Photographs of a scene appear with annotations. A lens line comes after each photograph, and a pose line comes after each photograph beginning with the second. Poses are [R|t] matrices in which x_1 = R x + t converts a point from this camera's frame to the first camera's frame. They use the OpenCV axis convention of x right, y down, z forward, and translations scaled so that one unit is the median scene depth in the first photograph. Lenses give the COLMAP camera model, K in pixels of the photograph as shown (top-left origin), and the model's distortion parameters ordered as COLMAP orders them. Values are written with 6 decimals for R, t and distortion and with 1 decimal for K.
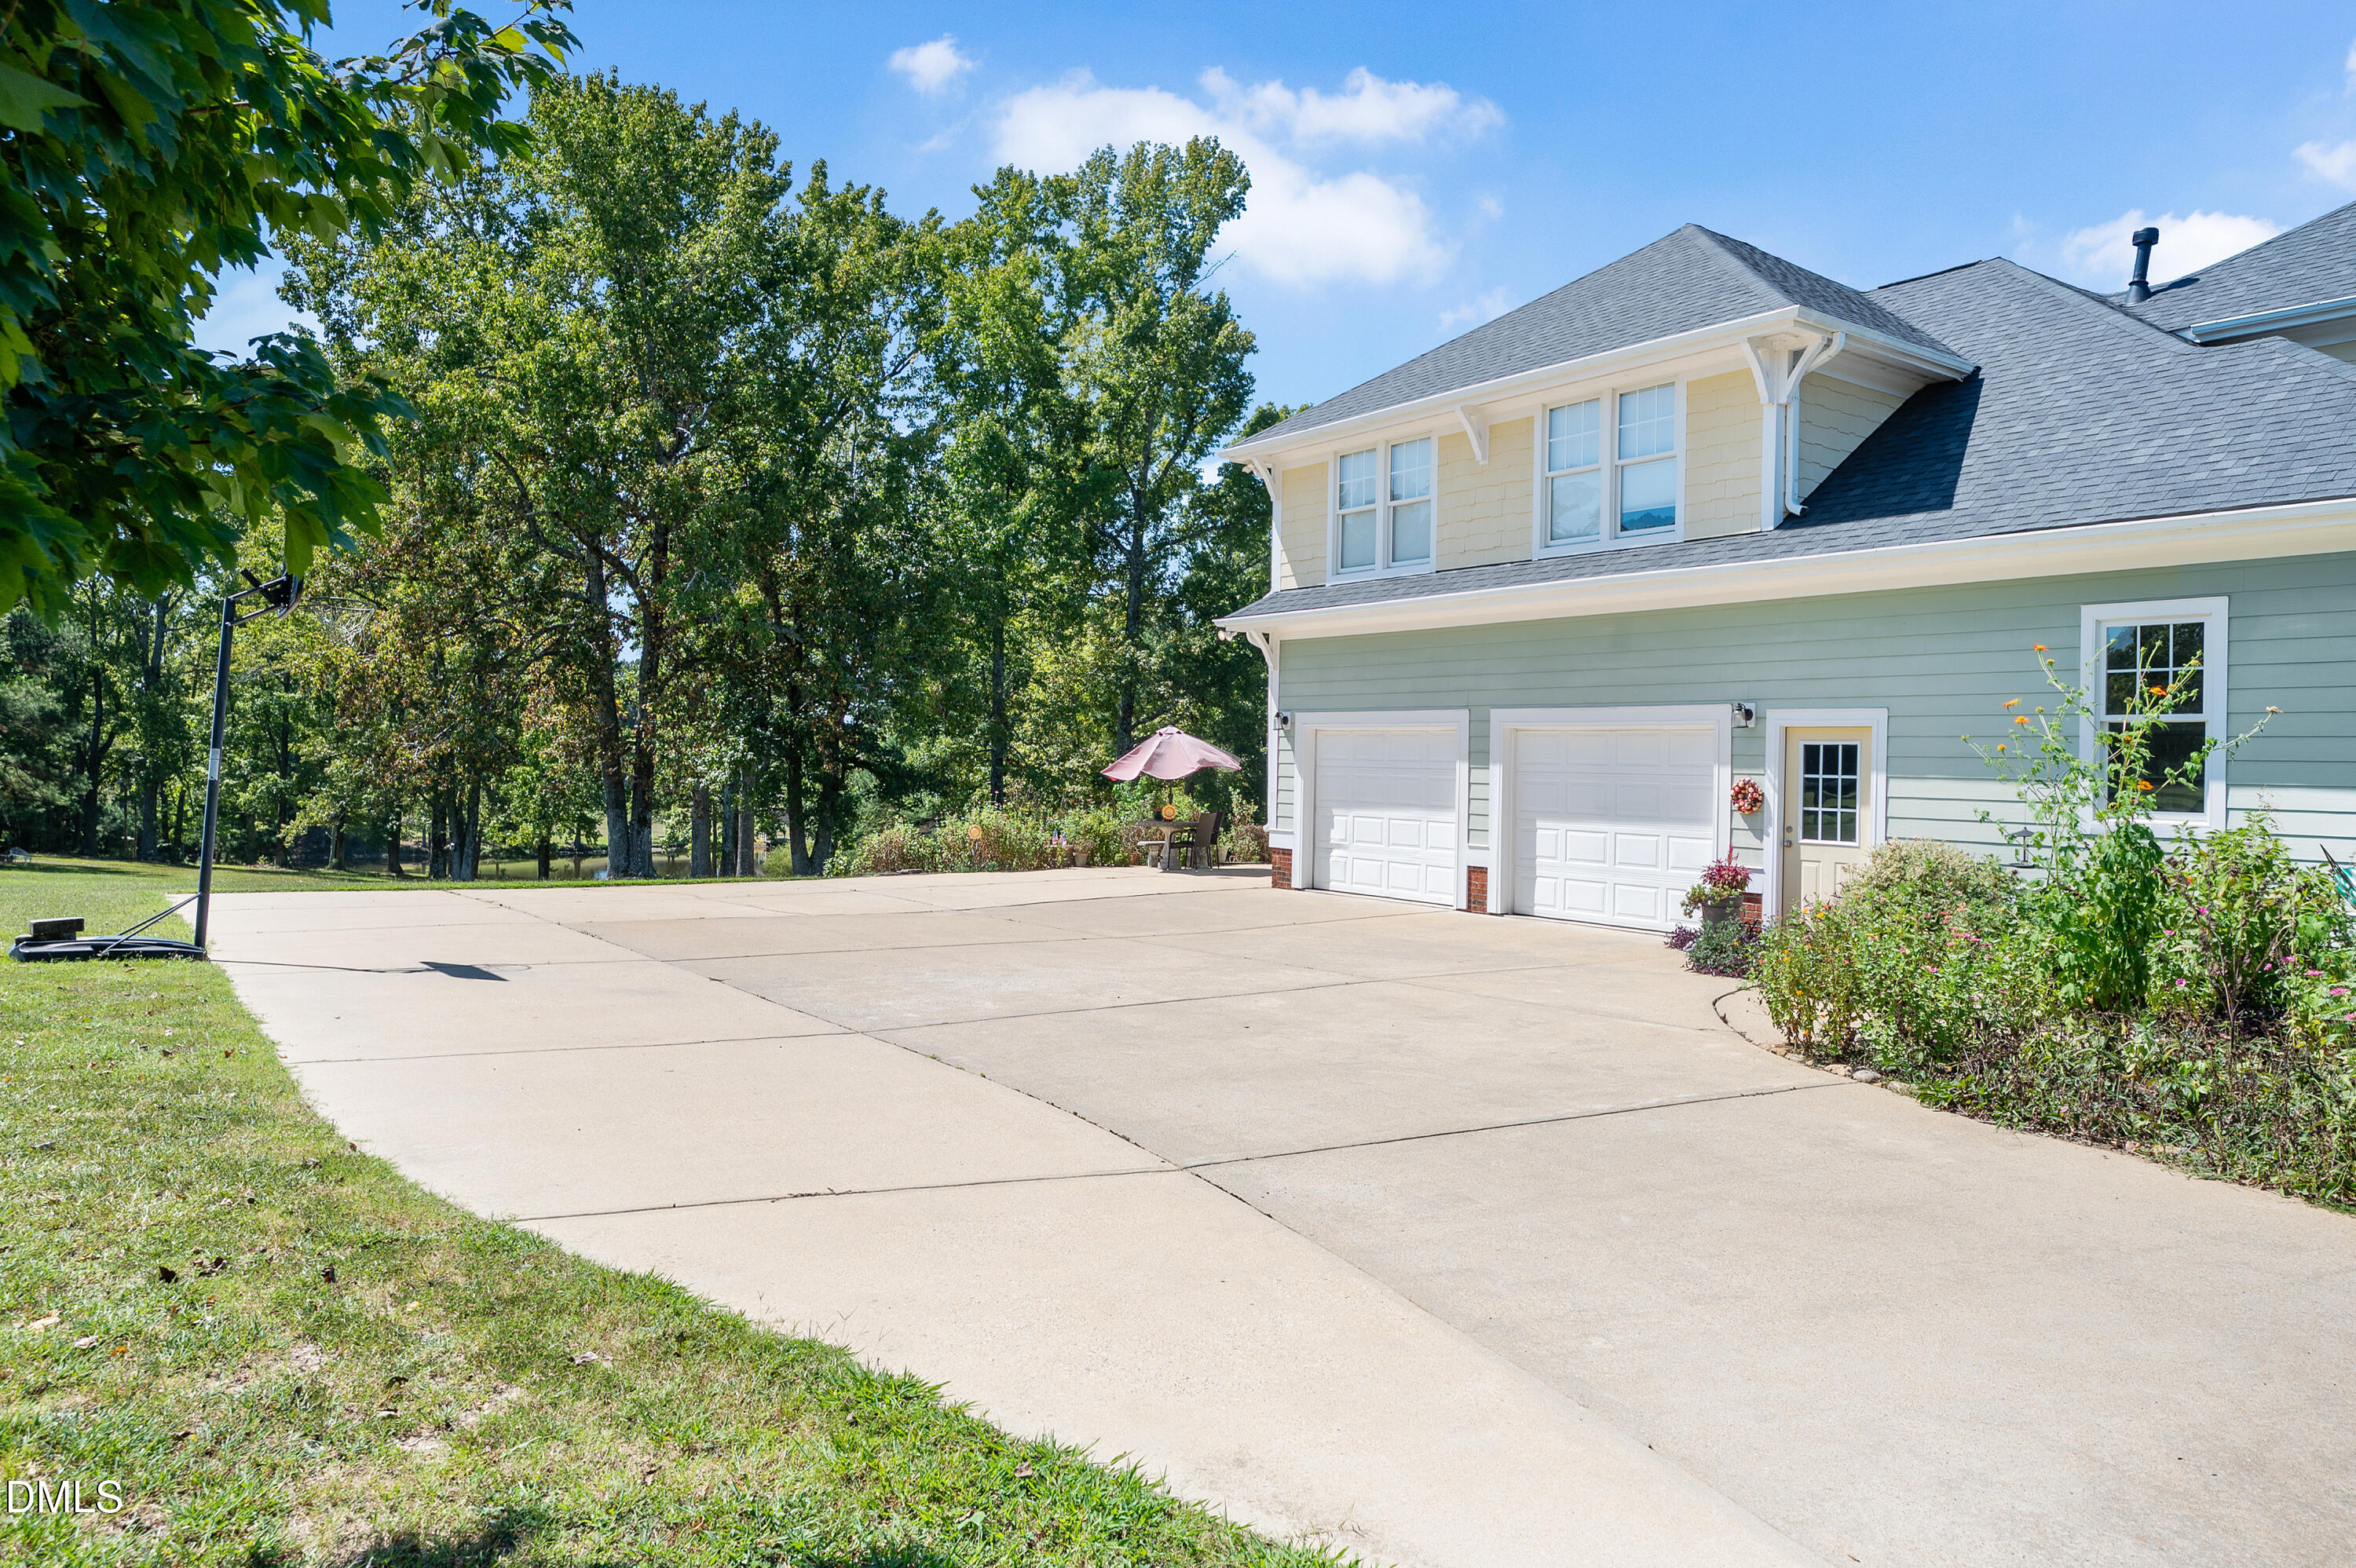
lens RADIAL K [[1643.0, 0, 1178.0], [0, 1643.0, 784.0], [0, 0, 1]] dist [-0.004298, 0.001360]
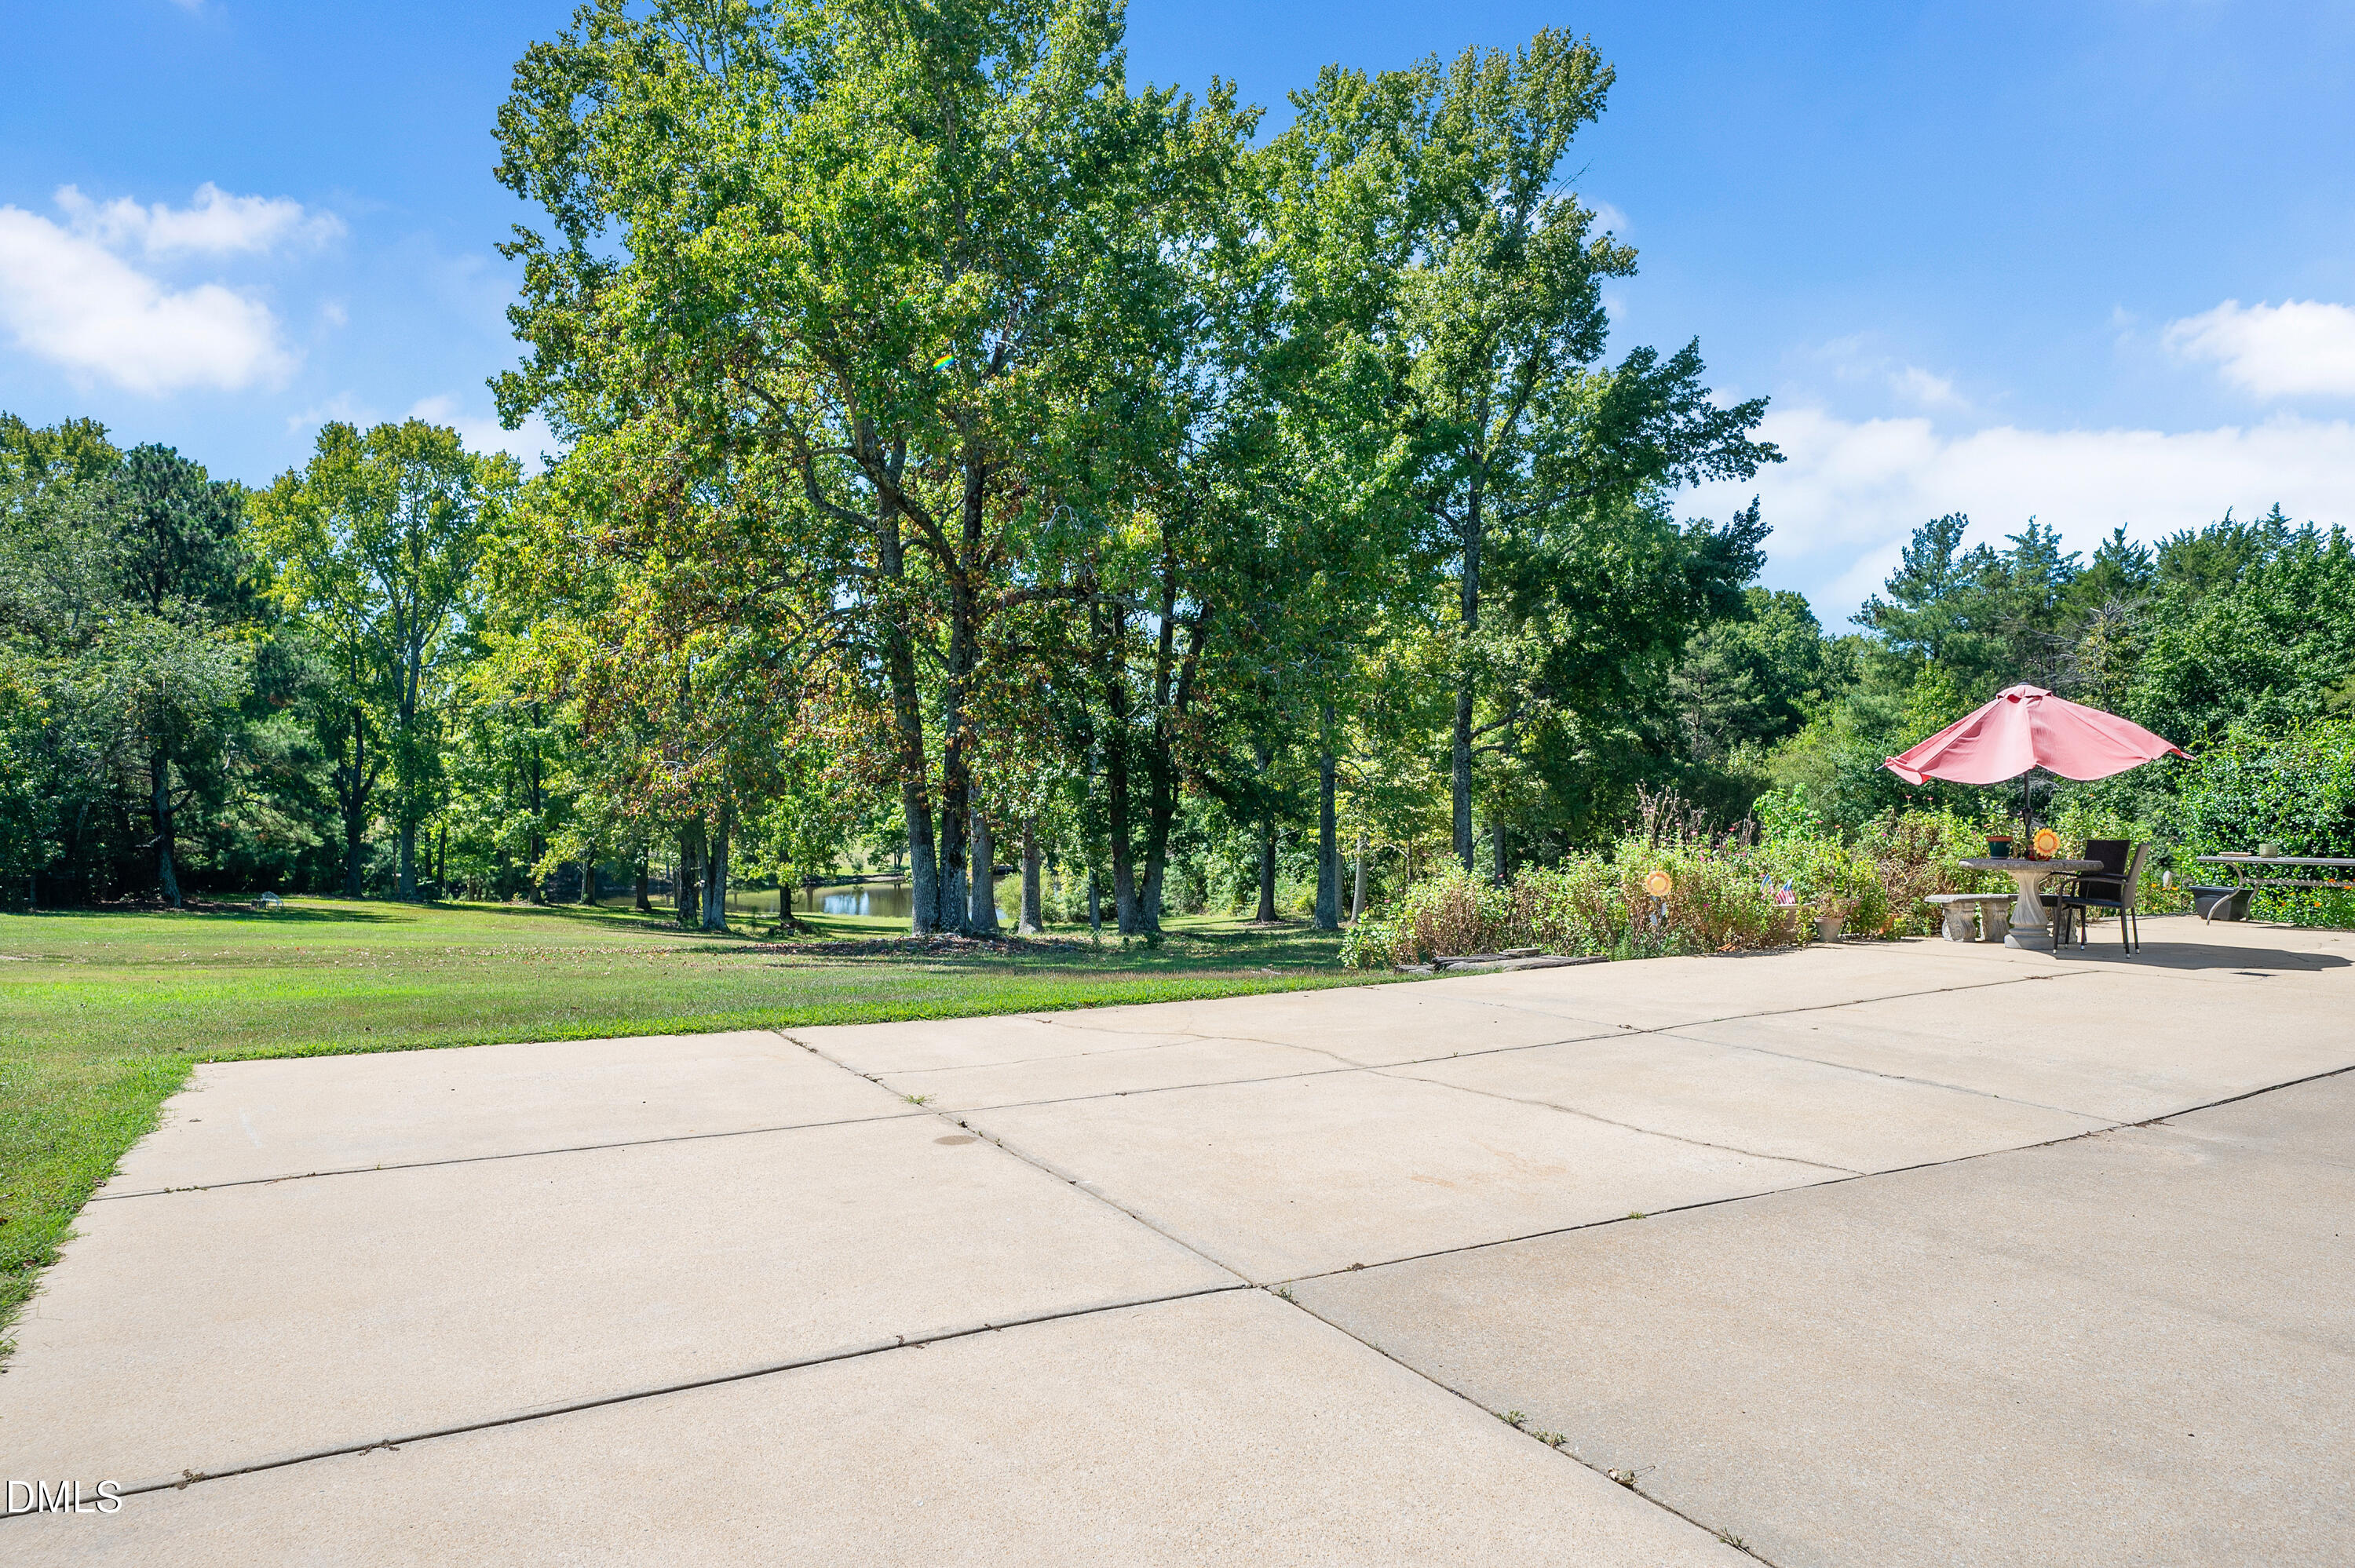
lens RADIAL K [[1642.2, 0, 1177.5], [0, 1642.2, 784.0], [0, 0, 1]] dist [-0.004298, 0.001360]
pose [[0.991532, -0.020471, -0.128242, -0.094066], [0.018673, 0.999710, -0.015207, 0.000761], [0.128517, 0.012684, 0.991626, 0.190629]]
